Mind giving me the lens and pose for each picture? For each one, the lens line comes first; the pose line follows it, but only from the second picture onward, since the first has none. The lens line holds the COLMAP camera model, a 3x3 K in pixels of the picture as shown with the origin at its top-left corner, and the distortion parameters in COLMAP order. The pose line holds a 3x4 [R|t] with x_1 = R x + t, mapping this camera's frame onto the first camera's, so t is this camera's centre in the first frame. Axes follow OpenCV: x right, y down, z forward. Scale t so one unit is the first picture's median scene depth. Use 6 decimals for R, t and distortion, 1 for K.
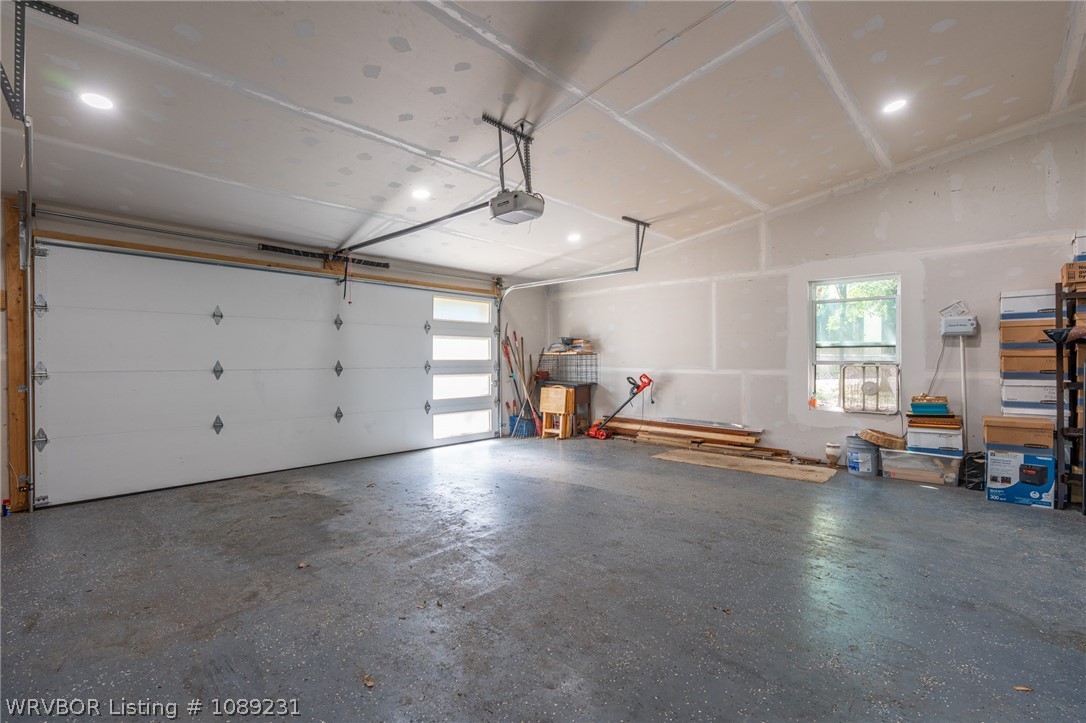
lens RADIAL K [[486.5, 0, 541.5], [0, 486.5, 359.5], [0, 0, 1]] dist [-0.008061, 0.001434]
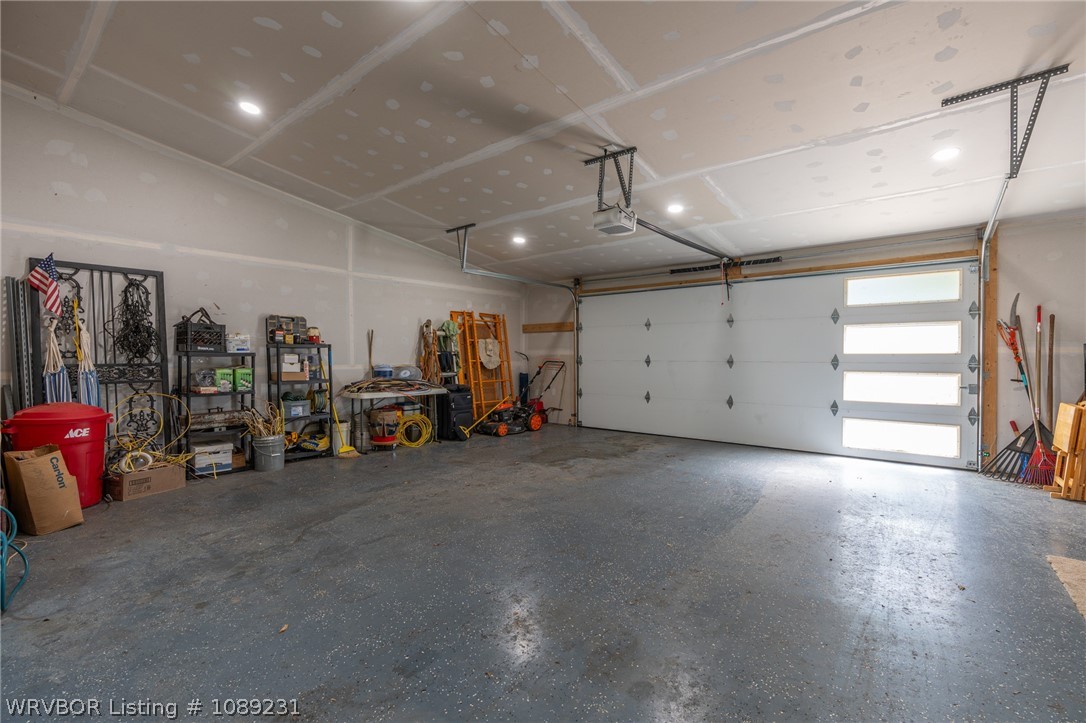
lens RADIAL K [[486.5, 0, 541.5], [0, 486.5, 359.5], [0, 0, 1]] dist [-0.008061, 0.001434]
pose [[0.059964, 0.011035, -0.998140, 0.768259], [0.001876, 0.999936, 0.011167, 0.000140], [0.998199, -0.002542, 0.059940, 0.540145]]
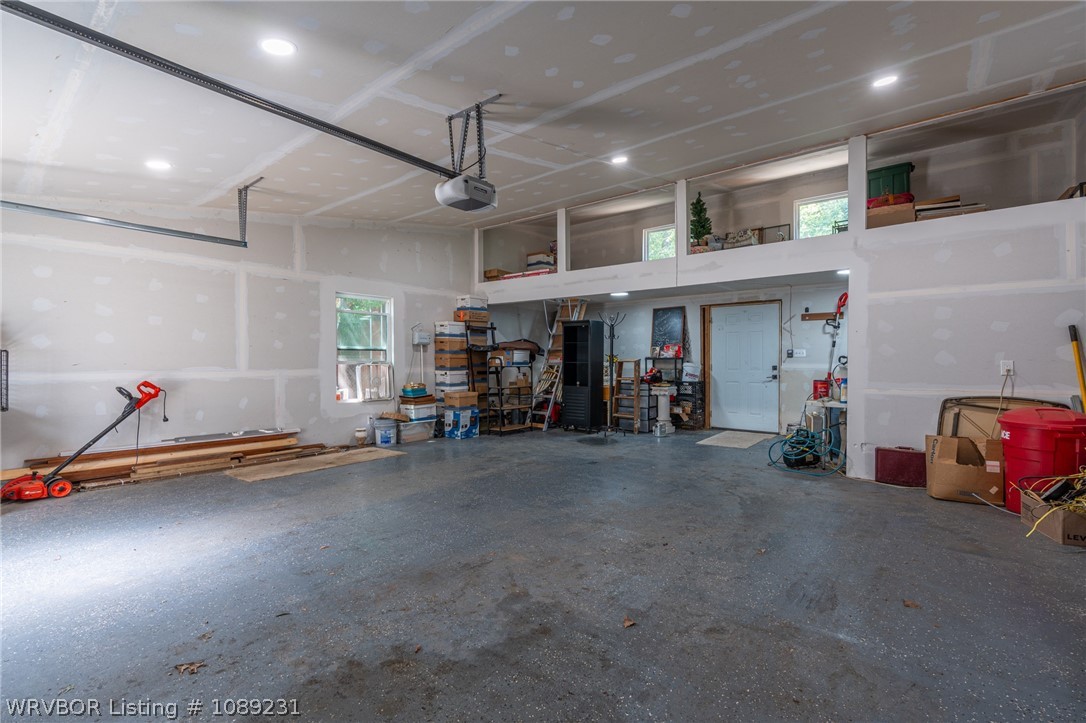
lens RADIAL K [[486.5, 0, 541.5], [0, 486.5, 359.5], [0, 0, 1]] dist [-0.008061, 0.001434]
pose [[-0.065444, 0.000623, 0.997856, -0.695854], [0.001385, 0.999999, -0.000533, -0.000011], [-0.997855, 0.001348, -0.065445, 0.655941]]
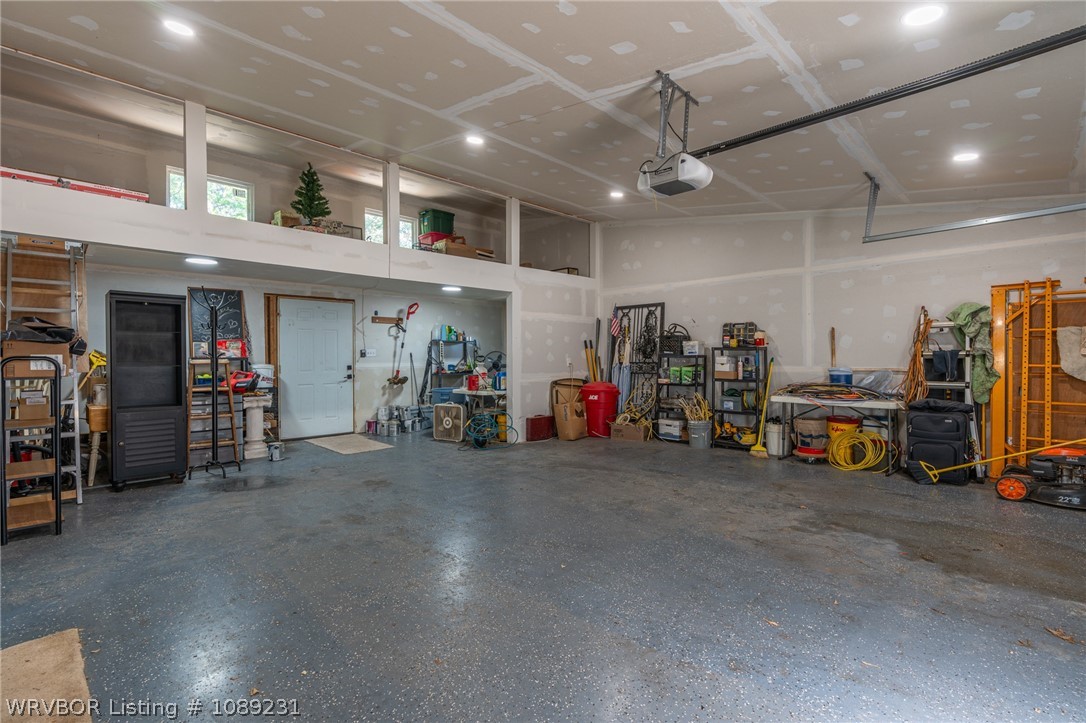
lens RADIAL K [[486.5, 0, 541.5], [0, 486.5, 359.5], [0, 0, 1]] dist [-0.008061, 0.001434]
pose [[-0.999362, 0.007851, 0.034848, 0.104258], [0.008053, 0.999952, 0.005667, -0.002531], [-0.034802, 0.005944, -0.999377, 1.313599]]
